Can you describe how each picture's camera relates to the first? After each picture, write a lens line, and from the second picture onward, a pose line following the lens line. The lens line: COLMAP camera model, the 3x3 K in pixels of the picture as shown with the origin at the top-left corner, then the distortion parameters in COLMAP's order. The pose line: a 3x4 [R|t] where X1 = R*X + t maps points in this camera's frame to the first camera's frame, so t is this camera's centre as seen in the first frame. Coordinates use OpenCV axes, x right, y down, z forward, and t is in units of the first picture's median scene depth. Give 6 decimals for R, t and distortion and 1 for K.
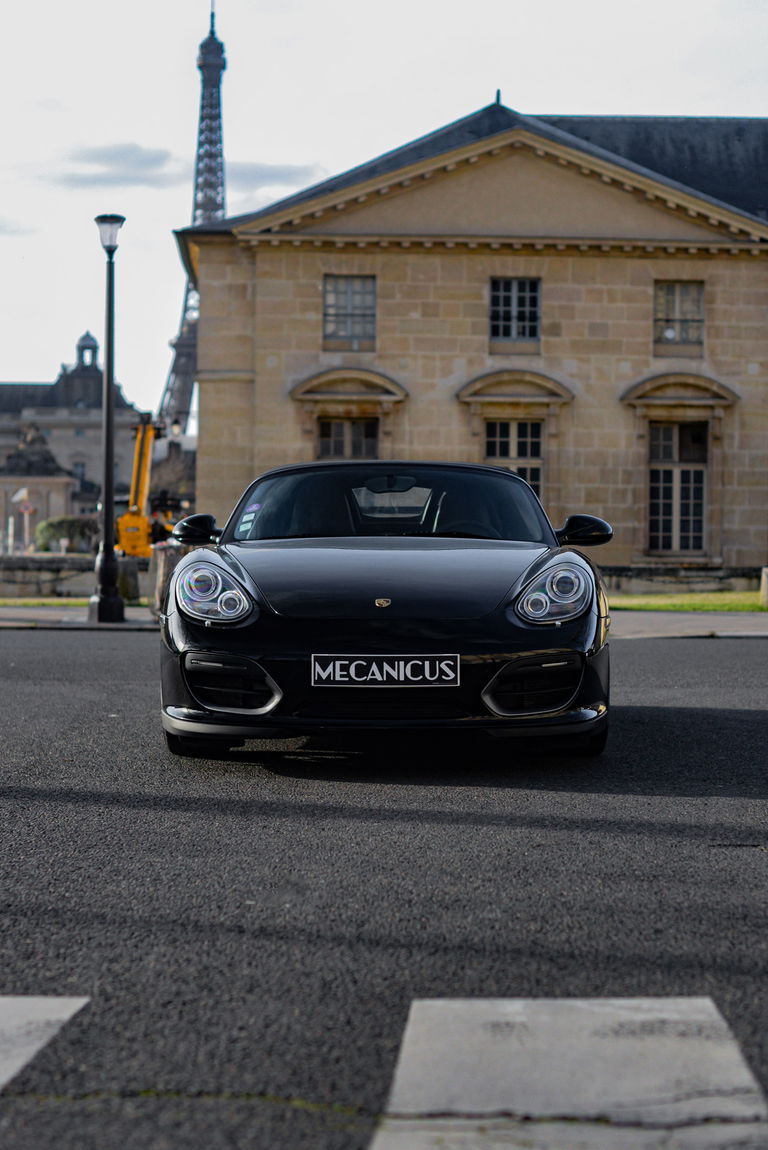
lens RADIAL K [[1869.6, 0, 398.0], [0, 1869.6, 590.3], [0, 0, 1]] dist [-0.124133, 0.000935]
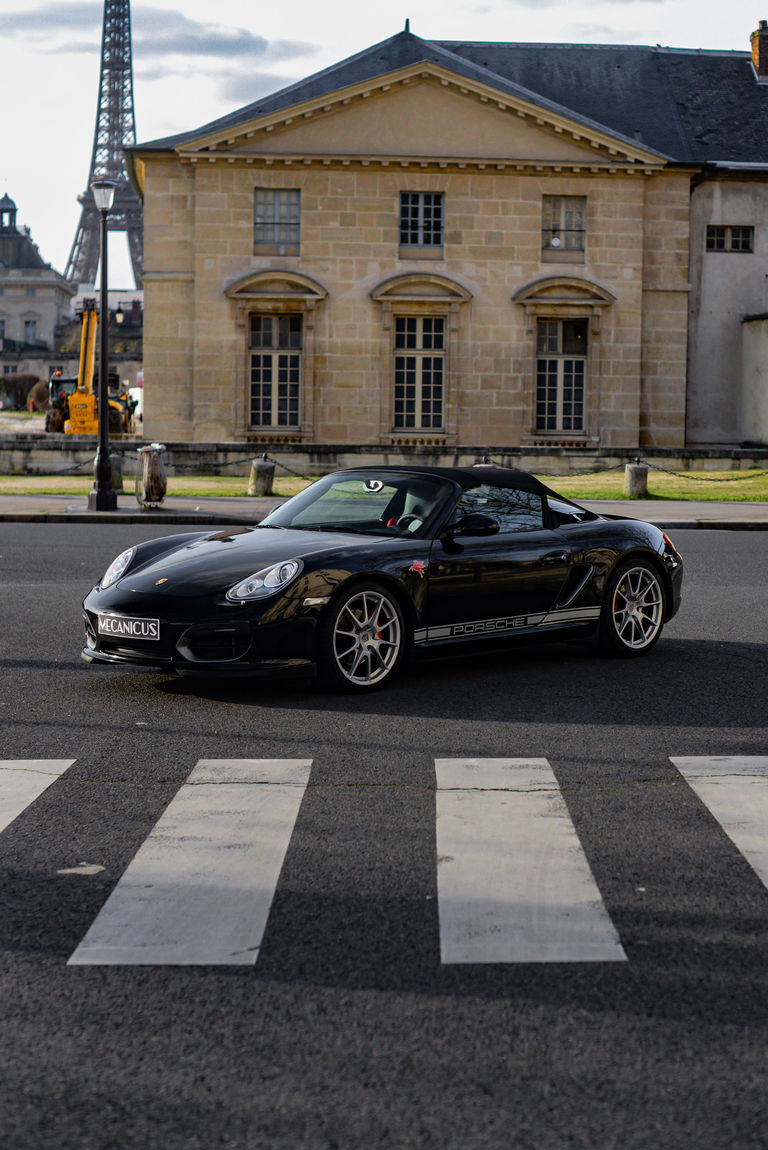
lens RADIAL K [[1795.7, 0, 382.9], [0, 1795.7, 541.3], [0, 0, 1]] dist [-0.133108, 0.111509]
pose [[0.998866, 0.000602, 0.047612, -0.013246], [-0.003369, 0.998307, 0.058059, -0.016883], [-0.047496, -0.058154, 0.997177, -0.108371]]
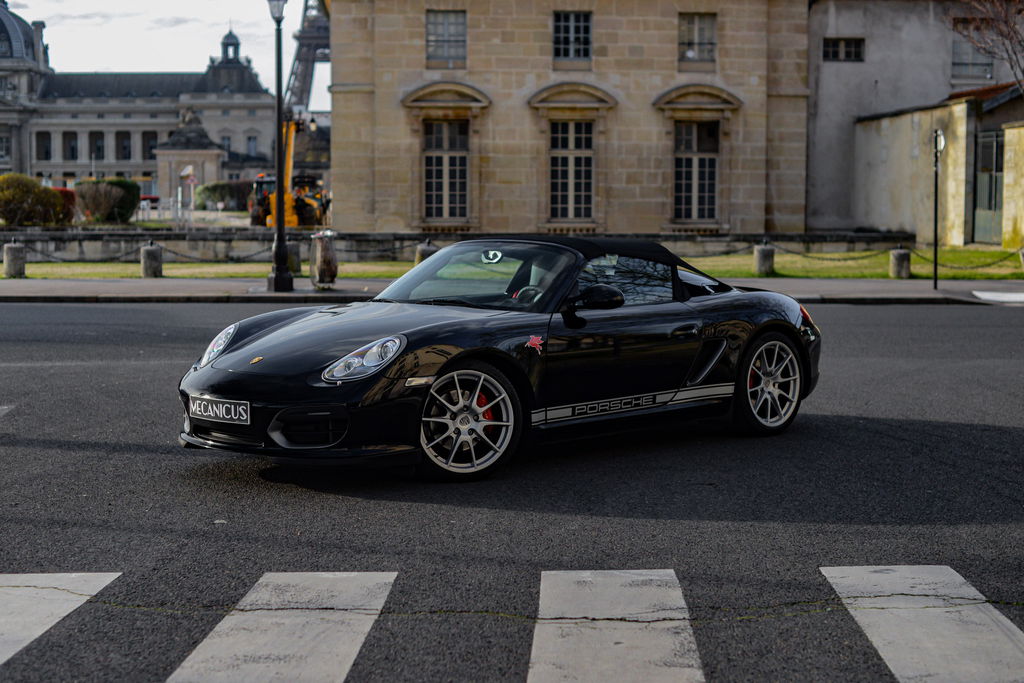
lens RADIAL K [[1486.7, 0, 491.1], [0, 1486.7, 357.1], [0, 0, 1]] dist [-0.131370, 0.076512]
pose [[0.999934, -0.008215, 0.008049, -0.004615], [0.007508, 0.996425, 0.084148, -0.013414], [-0.008711, -0.084082, 0.996421, -0.054314]]
